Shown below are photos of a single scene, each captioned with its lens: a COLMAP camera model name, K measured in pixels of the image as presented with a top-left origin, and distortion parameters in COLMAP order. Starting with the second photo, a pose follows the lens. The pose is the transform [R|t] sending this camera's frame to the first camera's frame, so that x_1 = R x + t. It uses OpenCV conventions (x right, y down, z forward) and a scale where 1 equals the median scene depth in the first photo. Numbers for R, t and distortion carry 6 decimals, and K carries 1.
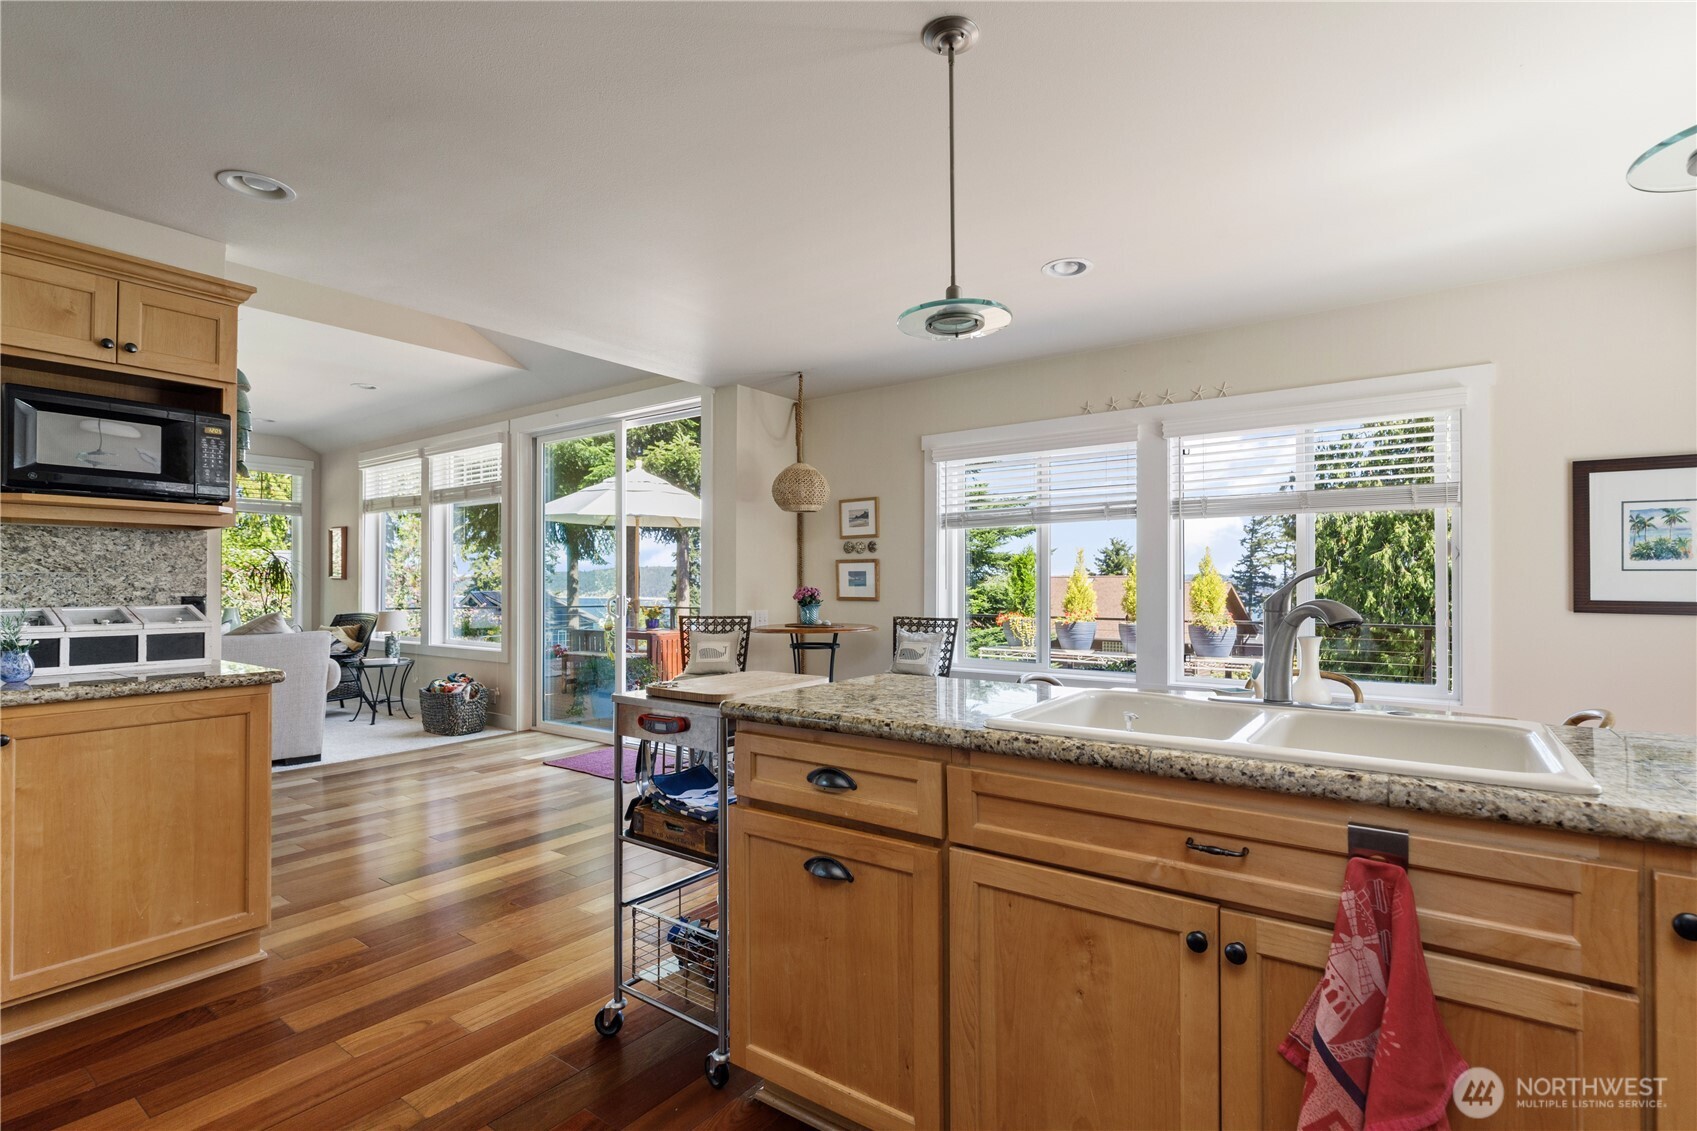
lens RADIAL K [[815.6, 0, 843.0], [0, 815.6, 575.9], [0, 0, 1]] dist [-0.024417, -0.000428]
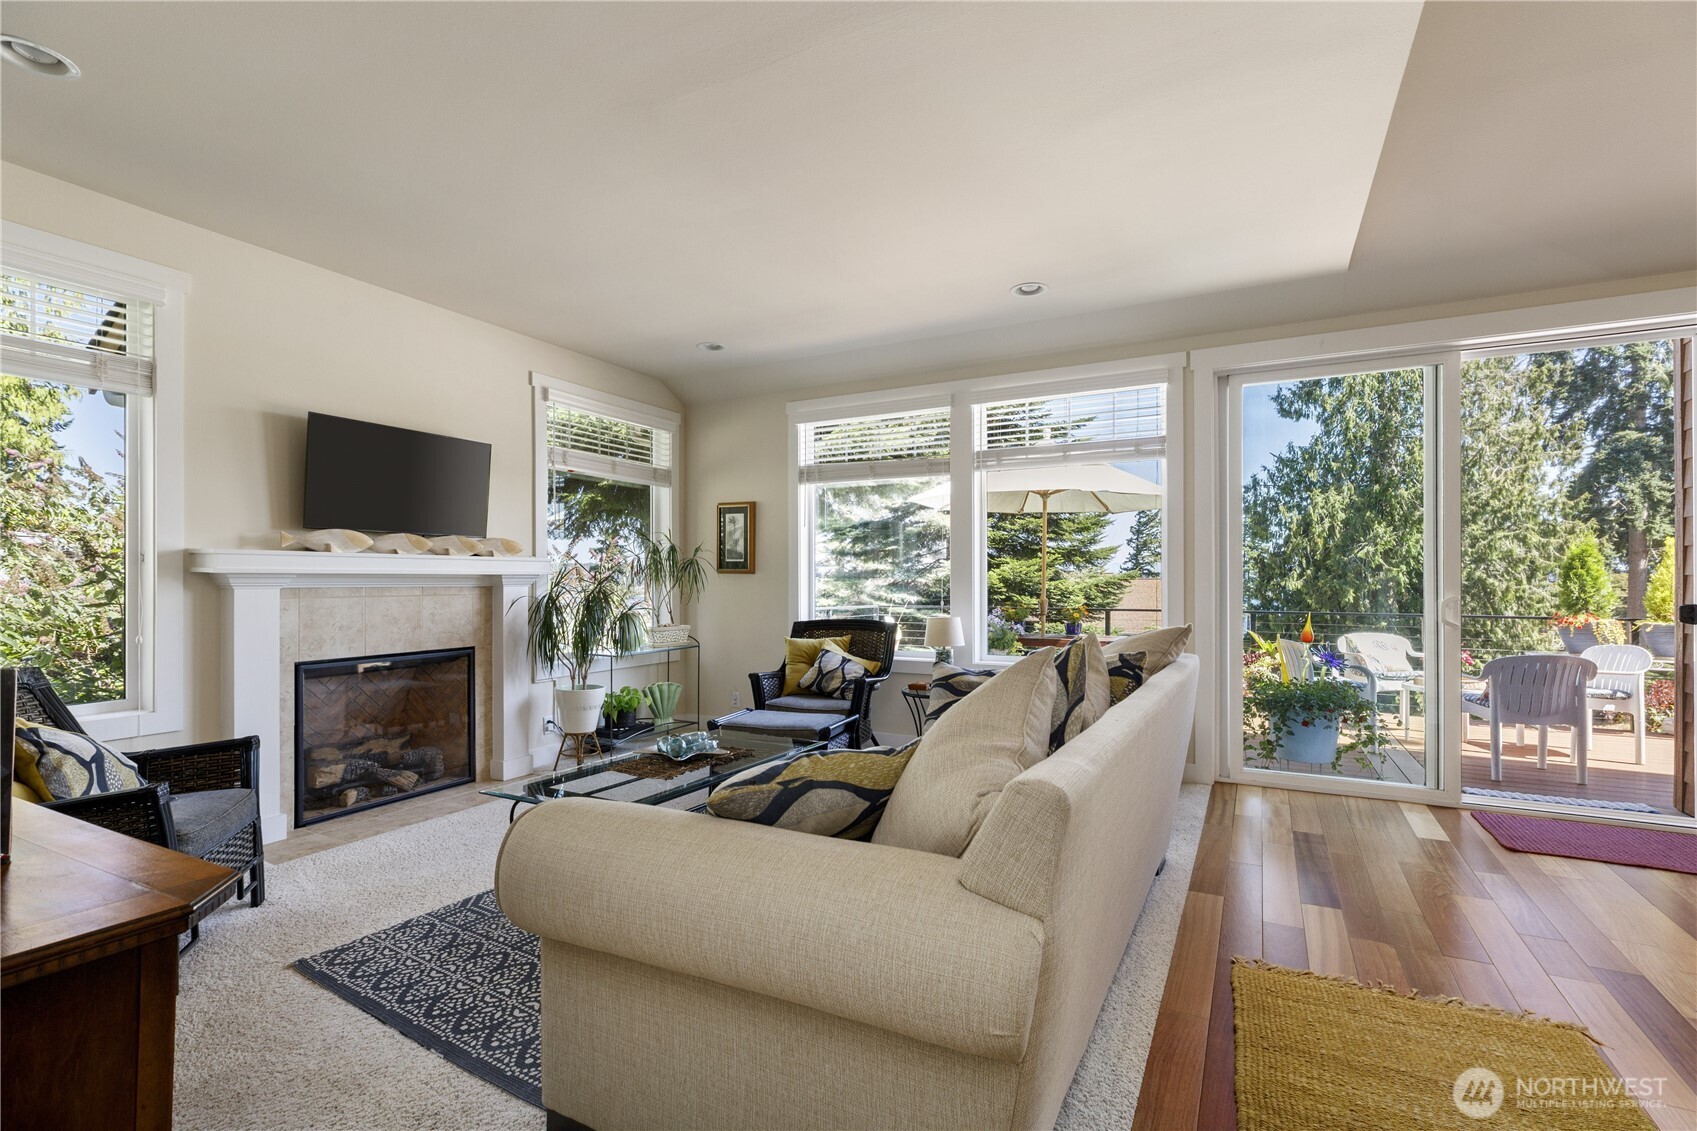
lens RADIAL K [[774.5, 0, 848.8], [0, 774.5, 571.4], [0, 0, 1]] dist [0.002060, 0.000904]
pose [[0.989878, 0.001854, 0.141909, -0.143358], [-0.001683, 0.999998, -0.001321, 0.000972], [-0.141911, 0.001069, 0.989879, 0.063993]]
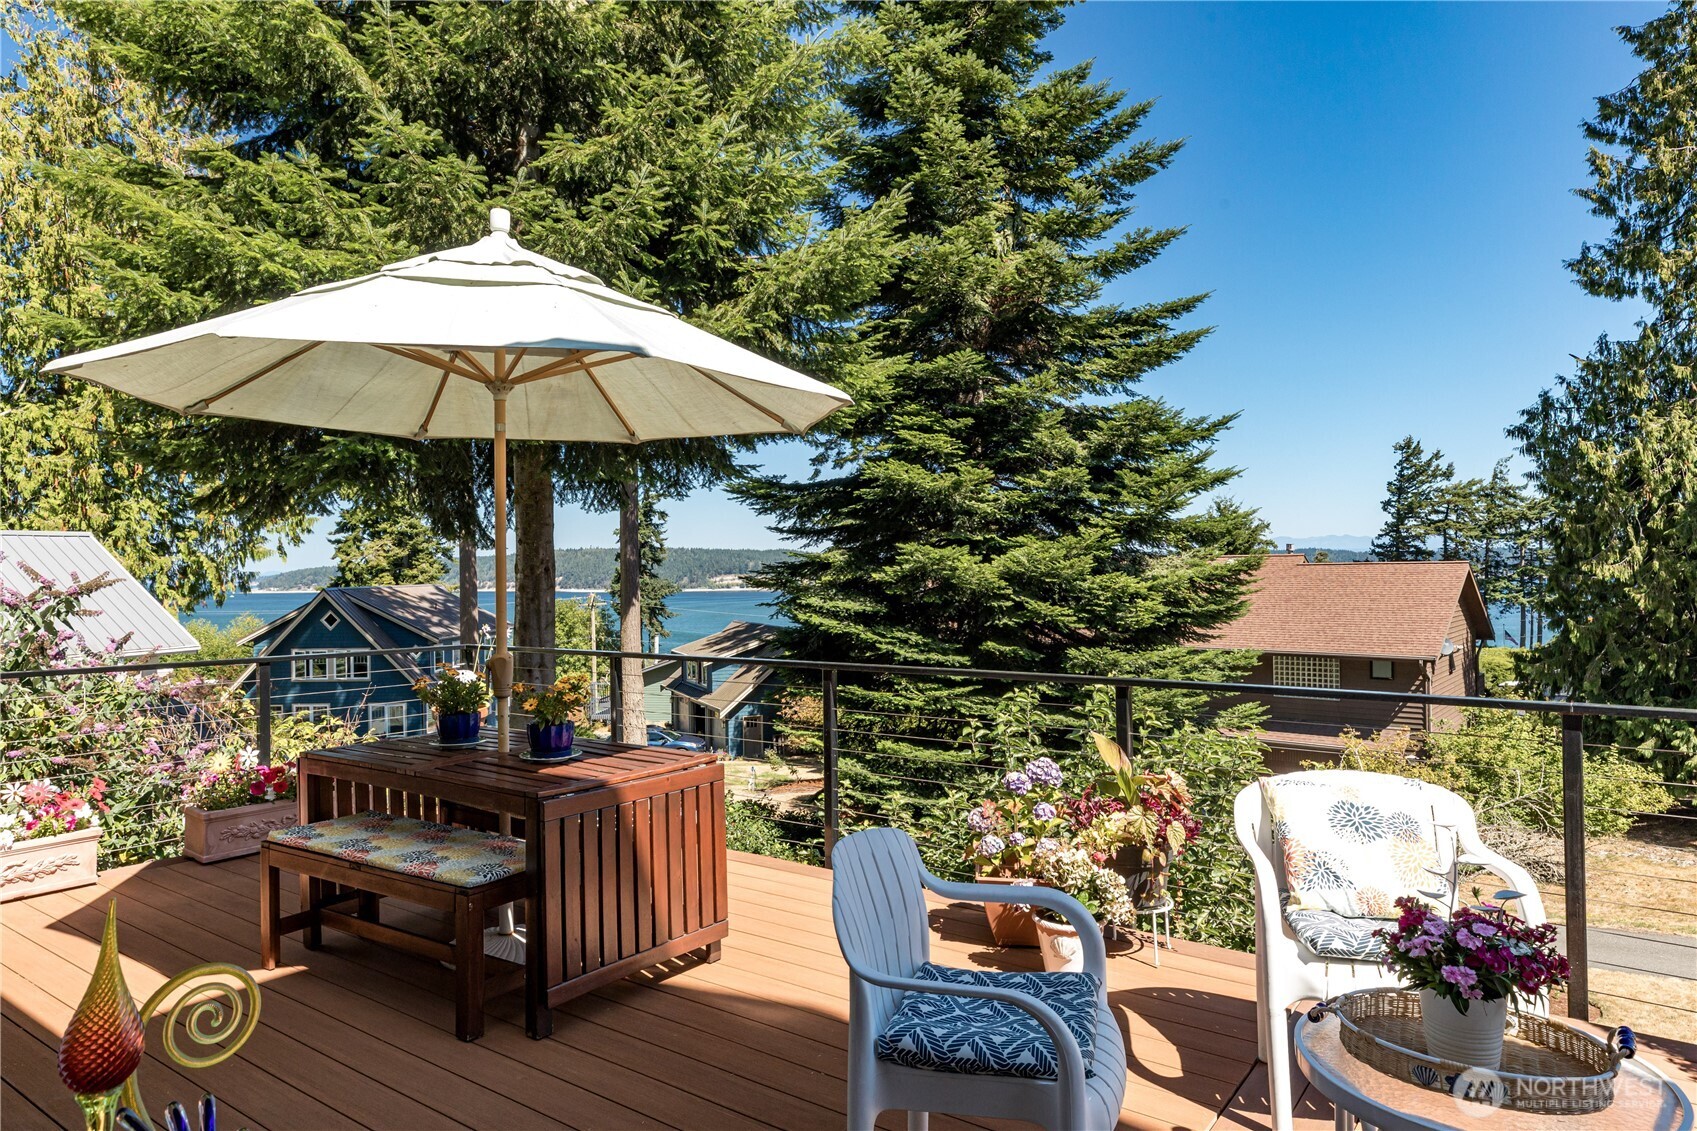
lens RADIAL K [[1062.1, 0, 846.4], [0, 1062.1, 554.8], [0, 0, 1]] dist [0.007110, 0.000035]
pose [[0.999883, -0.013207, 0.007664, -0.030190], [0.013230, 0.999908, -0.002971, -0.001708], [-0.007624, 0.003072, 0.999966, 0.150642]]
